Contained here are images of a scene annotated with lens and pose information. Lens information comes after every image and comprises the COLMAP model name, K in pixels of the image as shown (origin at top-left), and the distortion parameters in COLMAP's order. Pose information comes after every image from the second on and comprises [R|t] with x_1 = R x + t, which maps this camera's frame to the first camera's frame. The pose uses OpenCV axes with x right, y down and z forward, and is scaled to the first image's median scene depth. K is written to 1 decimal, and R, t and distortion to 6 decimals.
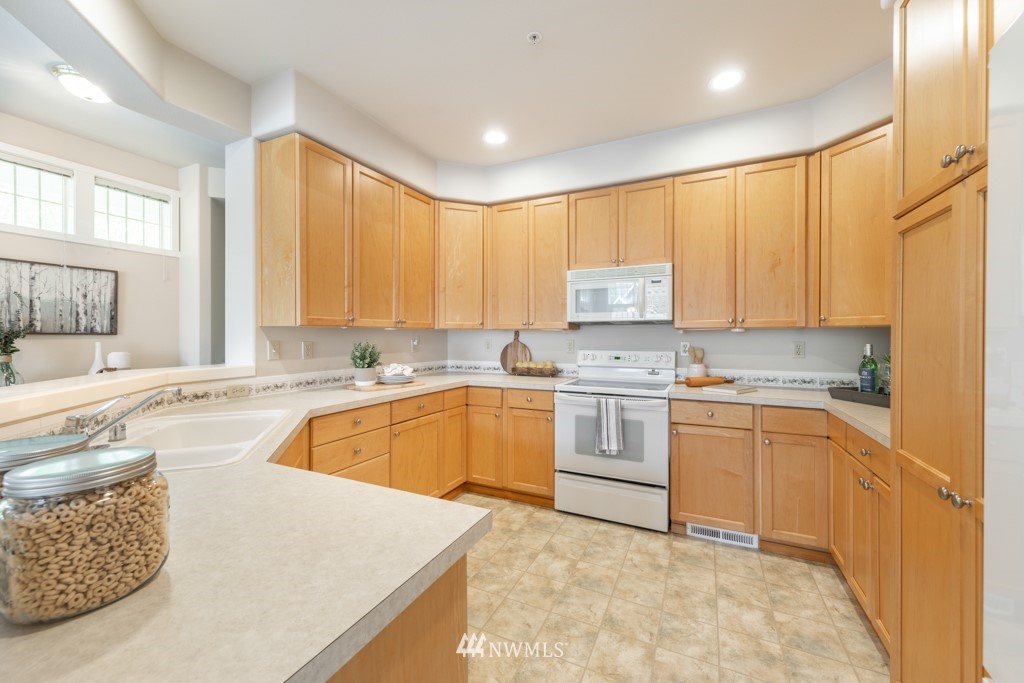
lens RADIAL K [[394.1, 0, 512.0], [0, 394.1, 341.5], [0, 0, 1]] dist [0.006228, 0.000023]
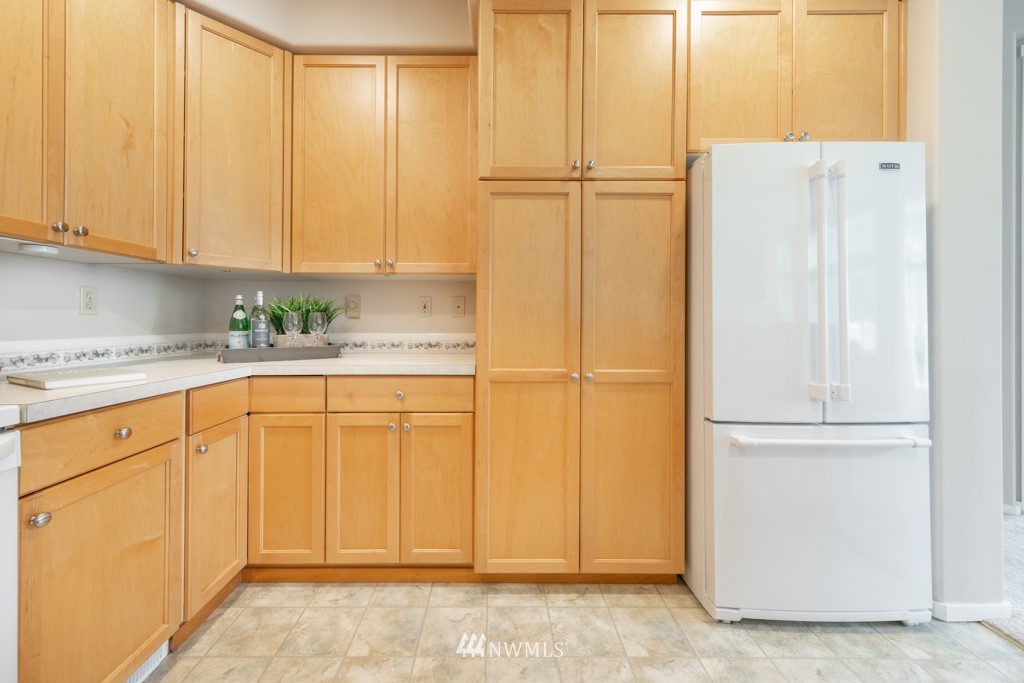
lens RADIAL K [[408.2, 0, 499.7], [0, 408.2, 319.3], [0, 0, 1]] dist [0.005291, 0.000107]
pose [[-0.437372, 0.001838, 0.899279, -0.077711], [0.011545, 0.999927, 0.003571, 0.051230], [-0.899207, 0.011944, -0.437361, 0.691014]]
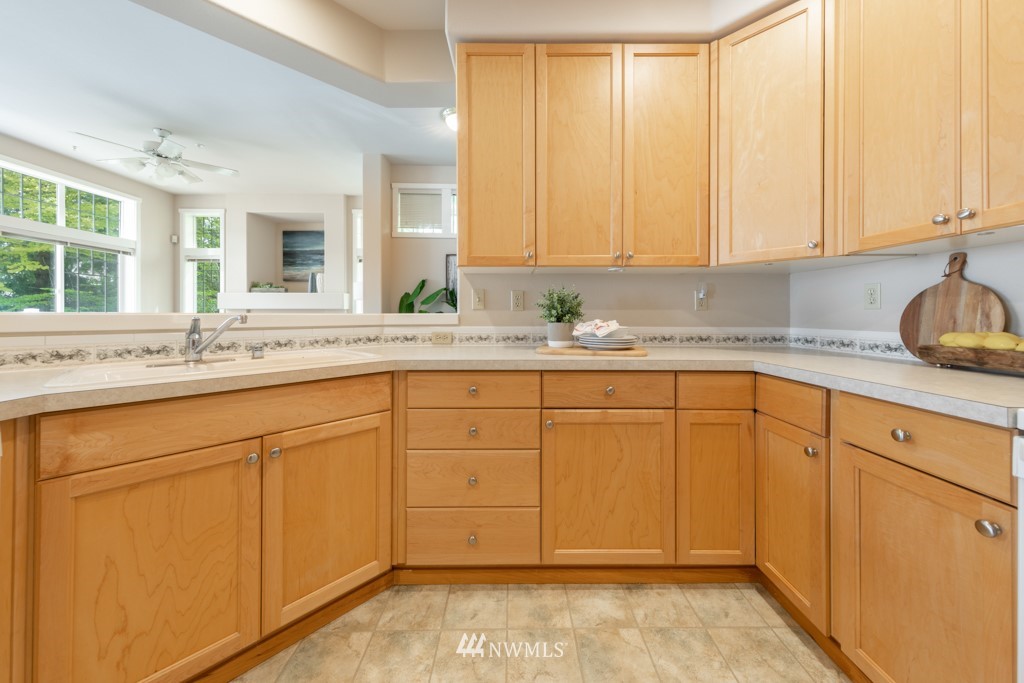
lens RADIAL K [[360.3, 0, 519.6], [0, 360.3, 316.0], [0, 0, 1]] dist [0.002975, 0.000070]
pose [[0.449167, 0.001915, -0.893446, 0.173760], [-0.014511, 0.999881, -0.005153, 0.054517], [0.893330, 0.015280, 0.449141, 0.590268]]
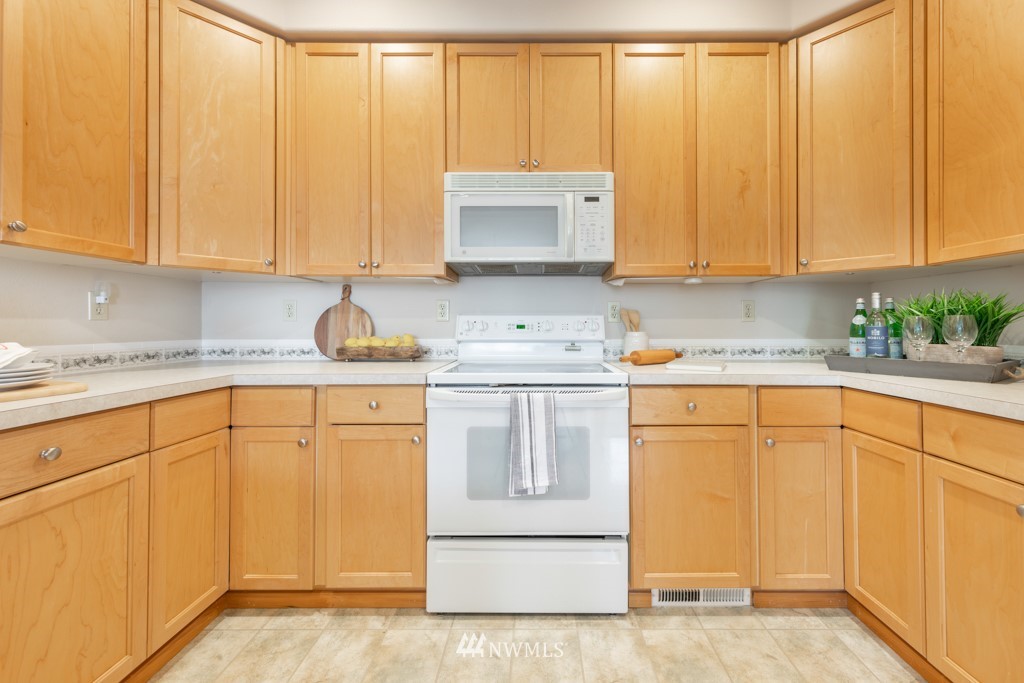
lens RADIAL K [[404.9, 0, 533.0], [0, 404.9, 321.6], [0, 0, 1]] dist [0.003548, 0.000148]
pose [[0.902287, 0.001747, 0.431132, 0.003111], [0.007281, 0.999787, -0.019288, 0.052005], [-0.431074, 0.020542, 0.902083, 0.447579]]
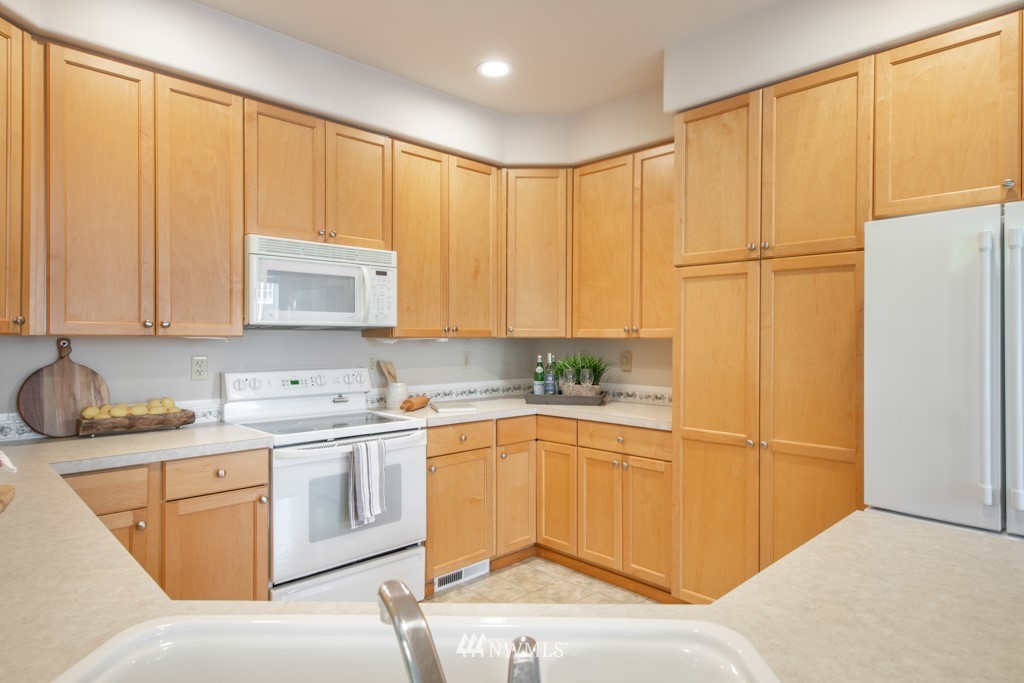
lens RADIAL K [[592.9, 0, 516.0], [0, 592.9, 346.0], [0, 0, 1]] dist [0.015190, -0.003339]
pose [[0.340207, -0.012675, 0.940265, -0.571889], [0.011737, 0.999888, 0.009232, -0.023854], [-0.940277, 0.007895, 0.340318, 0.376167]]
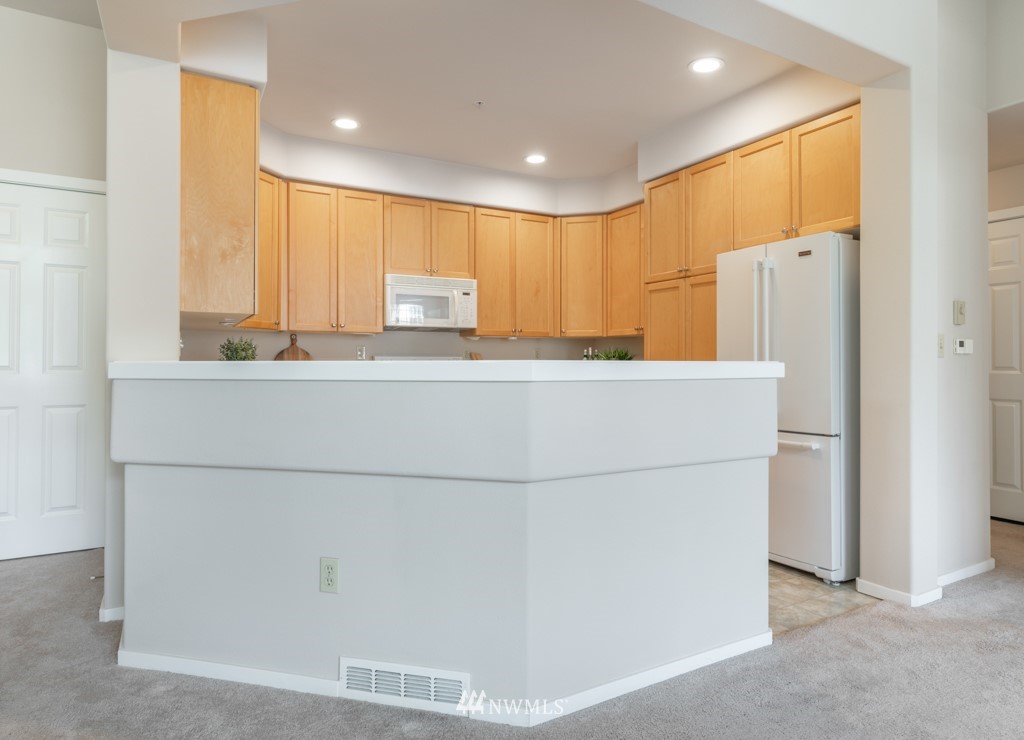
lens RADIAL K [[638.9, 0, 543.3], [0, 638.9, 366.9], [0, 0, 1]] dist [0.002271, 0.000548]
pose [[0.552205, -0.006991, 0.833679, -1.033410], [0.014751, 0.999890, -0.001386, 0.064003], [-0.833578, 0.013063, 0.552248, -0.208497]]
